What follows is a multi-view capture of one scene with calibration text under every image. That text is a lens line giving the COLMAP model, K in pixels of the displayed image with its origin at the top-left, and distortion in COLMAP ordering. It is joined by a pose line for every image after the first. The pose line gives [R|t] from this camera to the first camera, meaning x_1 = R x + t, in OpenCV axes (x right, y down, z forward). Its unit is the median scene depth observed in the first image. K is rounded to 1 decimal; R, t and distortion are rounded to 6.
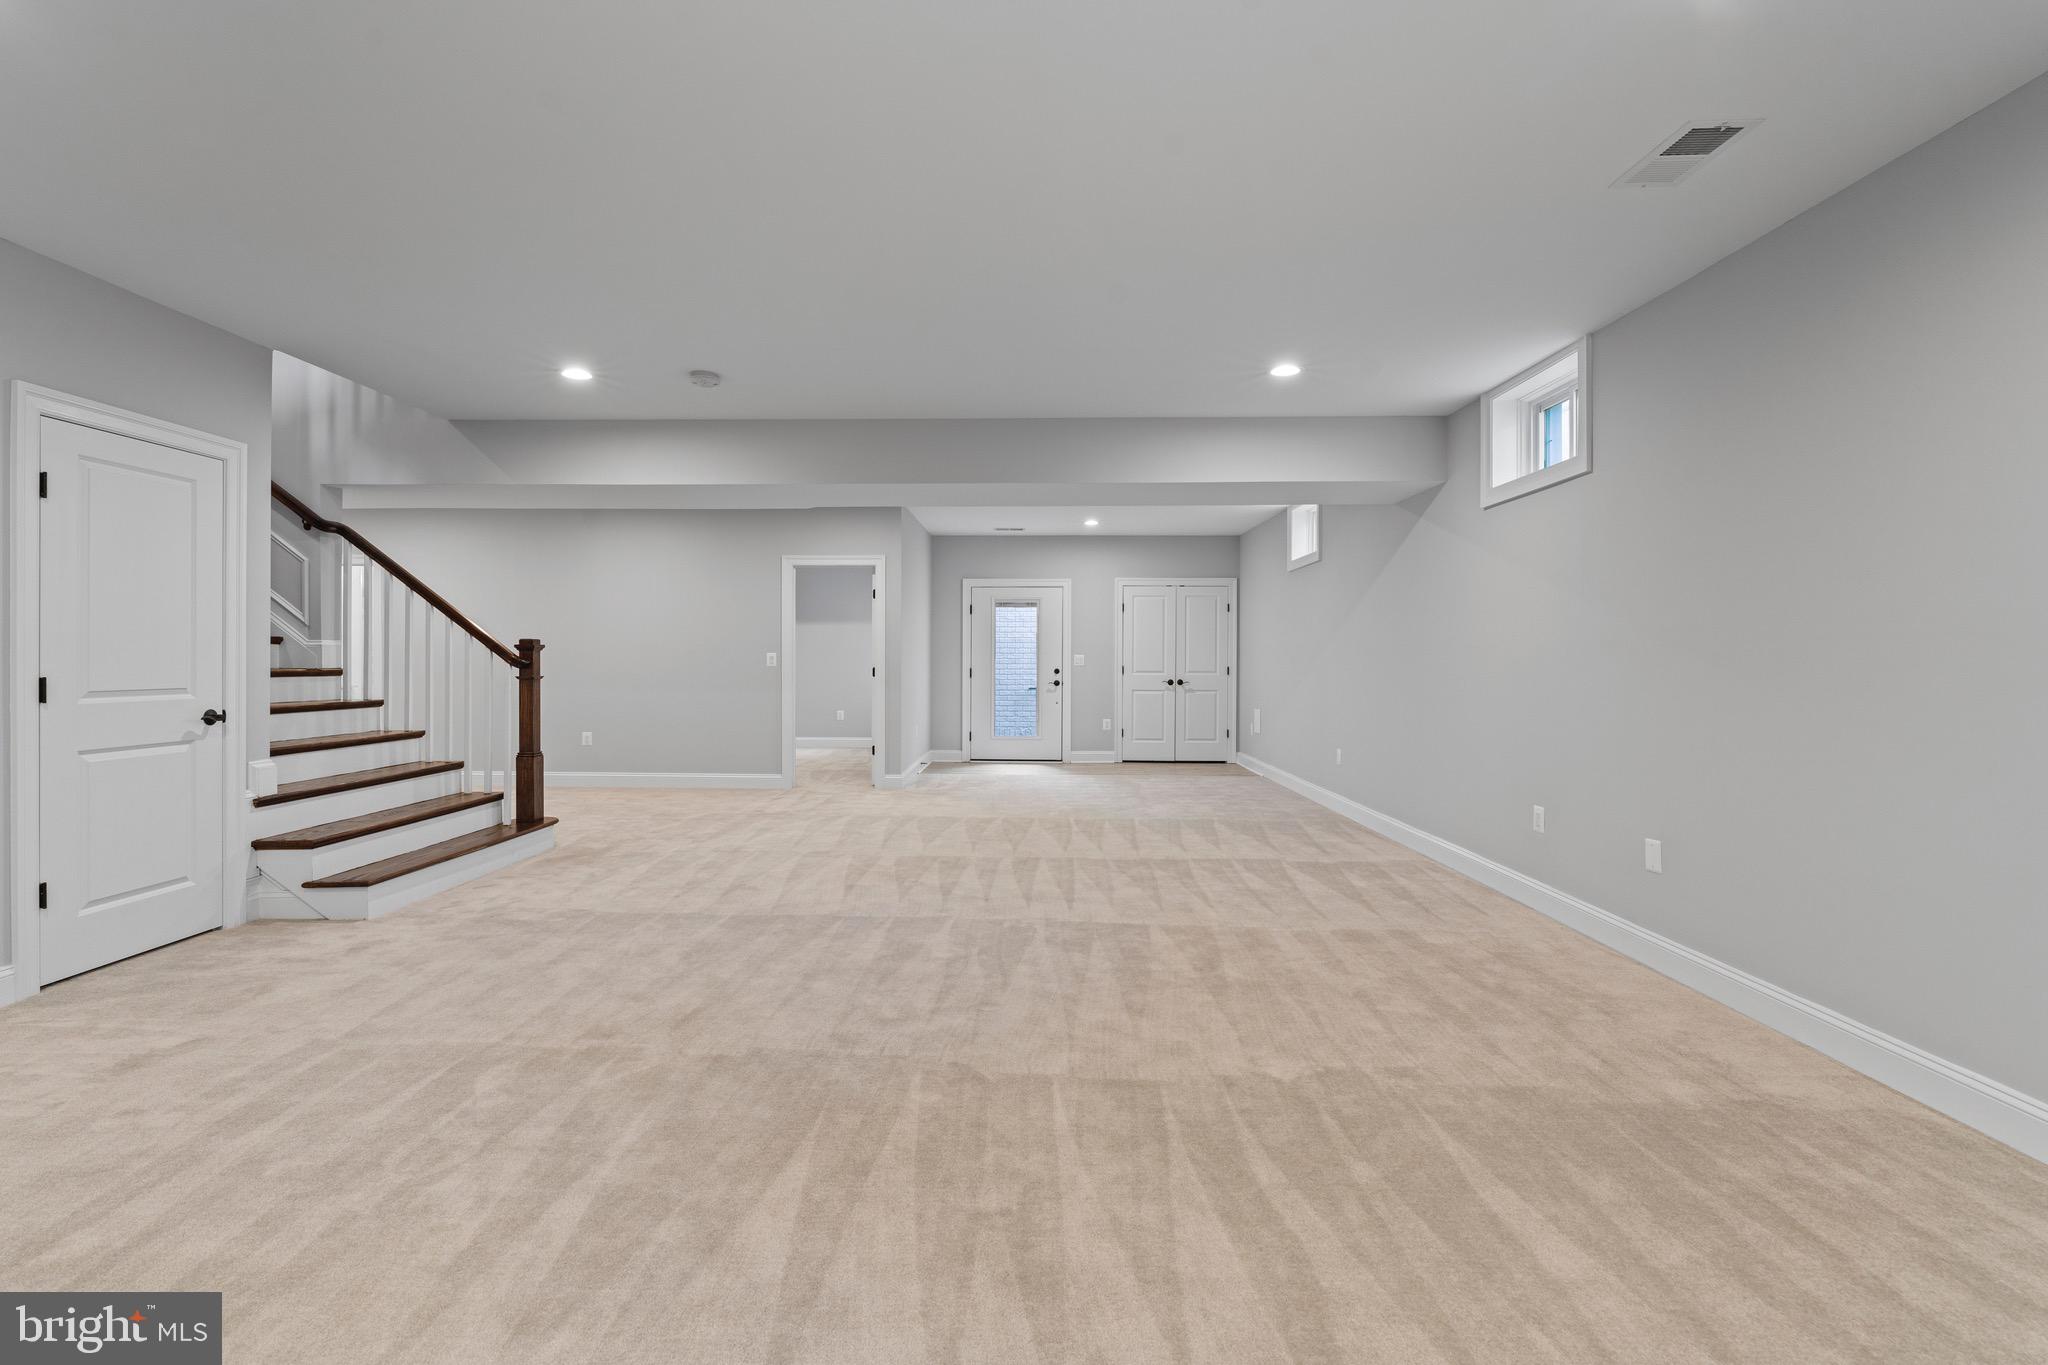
lens RADIAL K [[944.5, 0, 1023.7], [0, 944.5, 655.6], [0, 0, 1]] dist [0.000306, 0.000097]
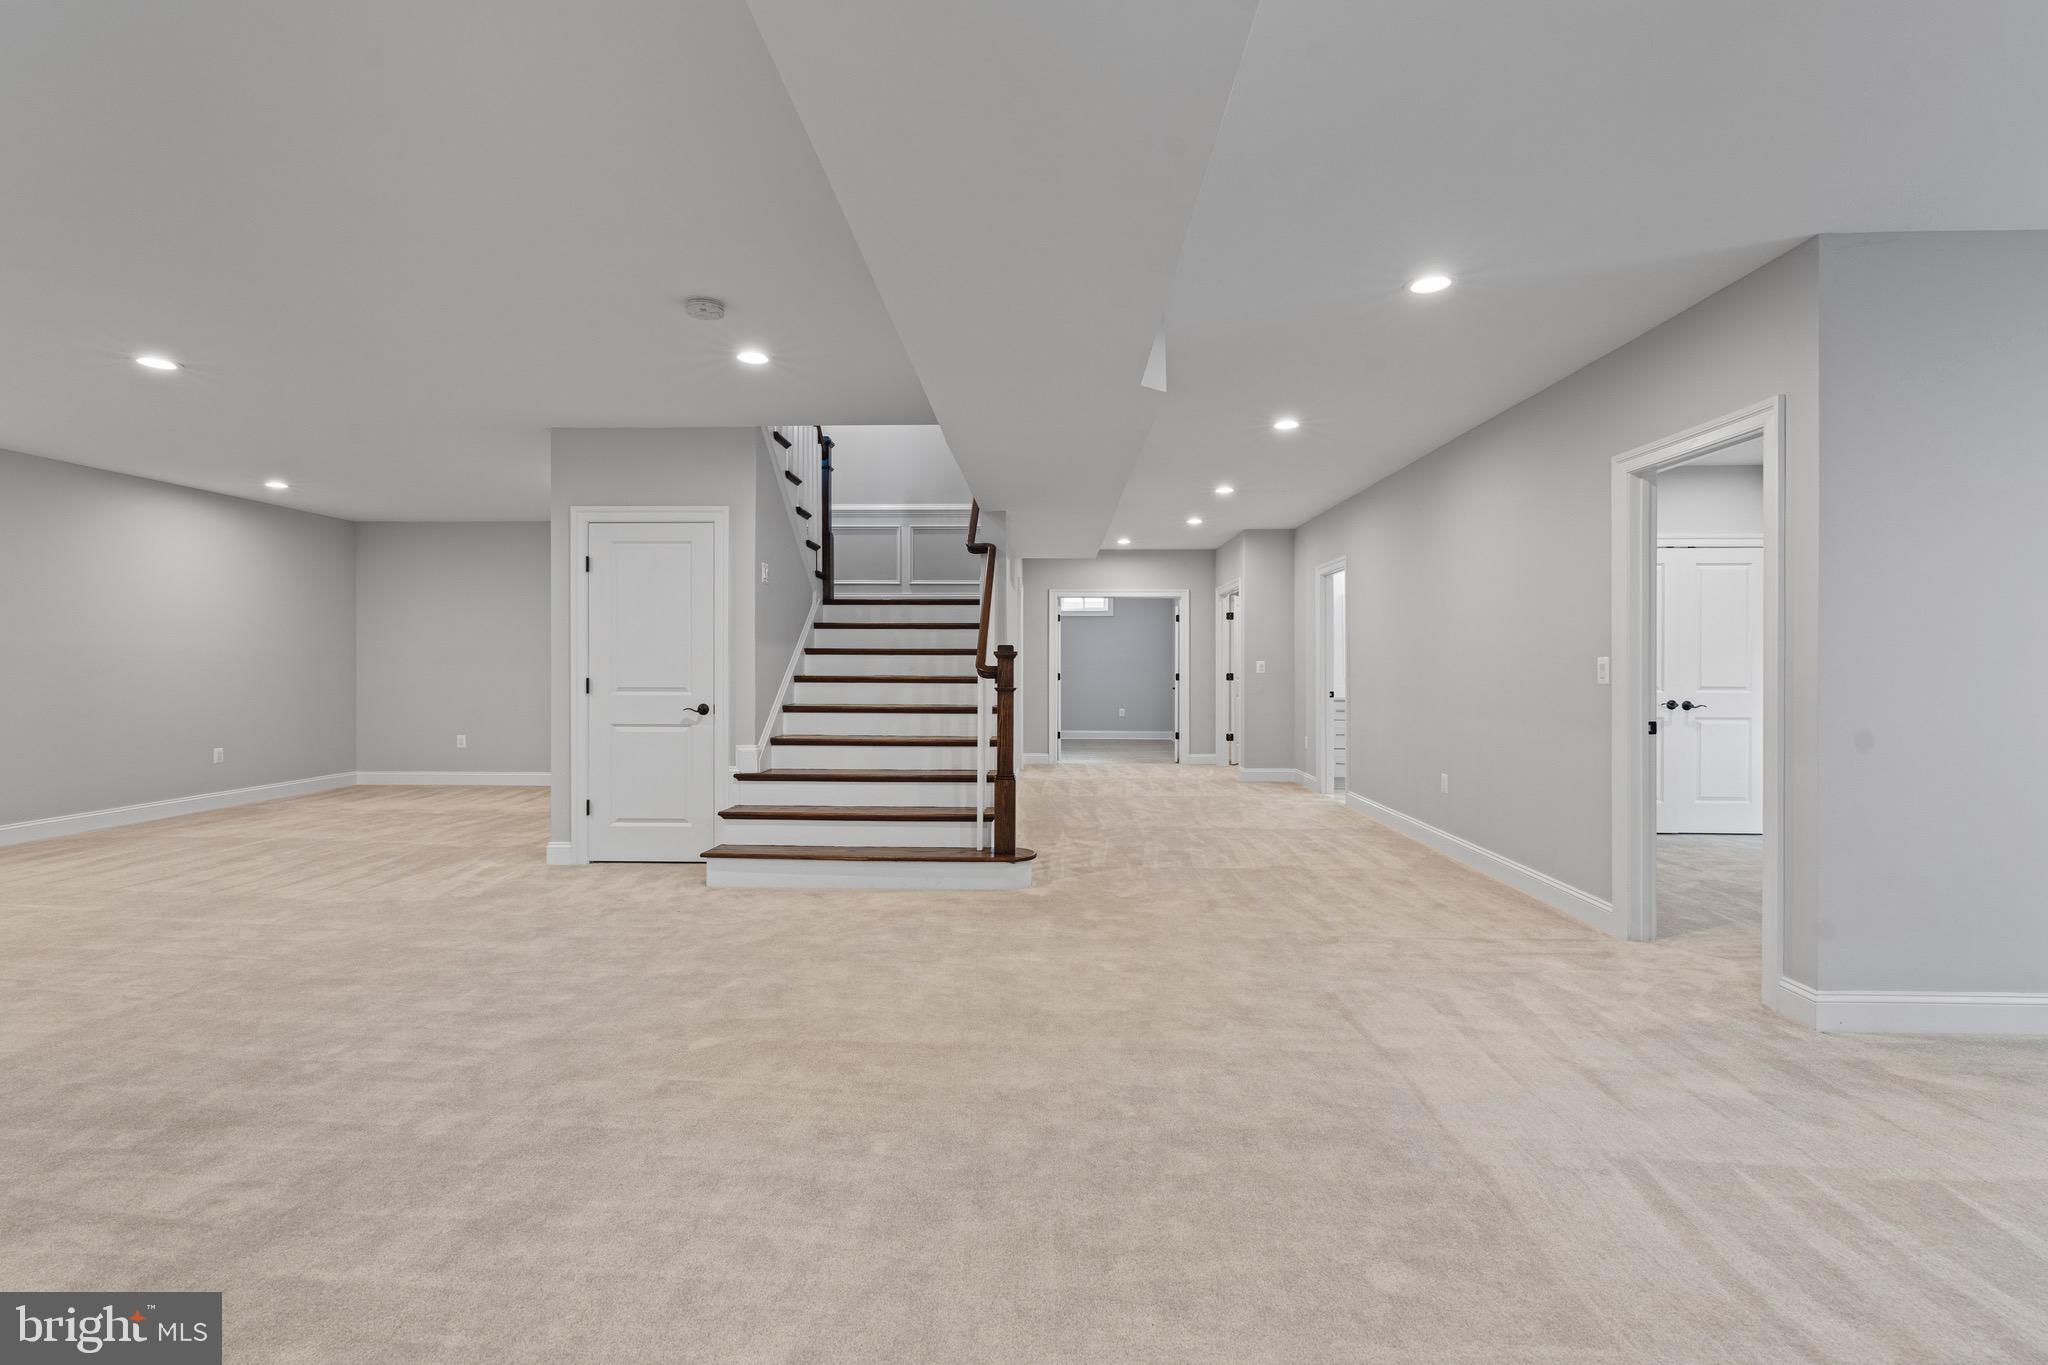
lens RADIAL K [[973.6, 0, 1024.0], [0, 973.6, 682.5], [0, 0, 1]] dist [0.096294, 0.000050]
pose [[-0.022286, 0.011428, -0.999686, 0.513557], [0.000871, 0.999935, 0.011412, 0.008287], [0.999751, -0.000617, -0.022294, 1.330046]]
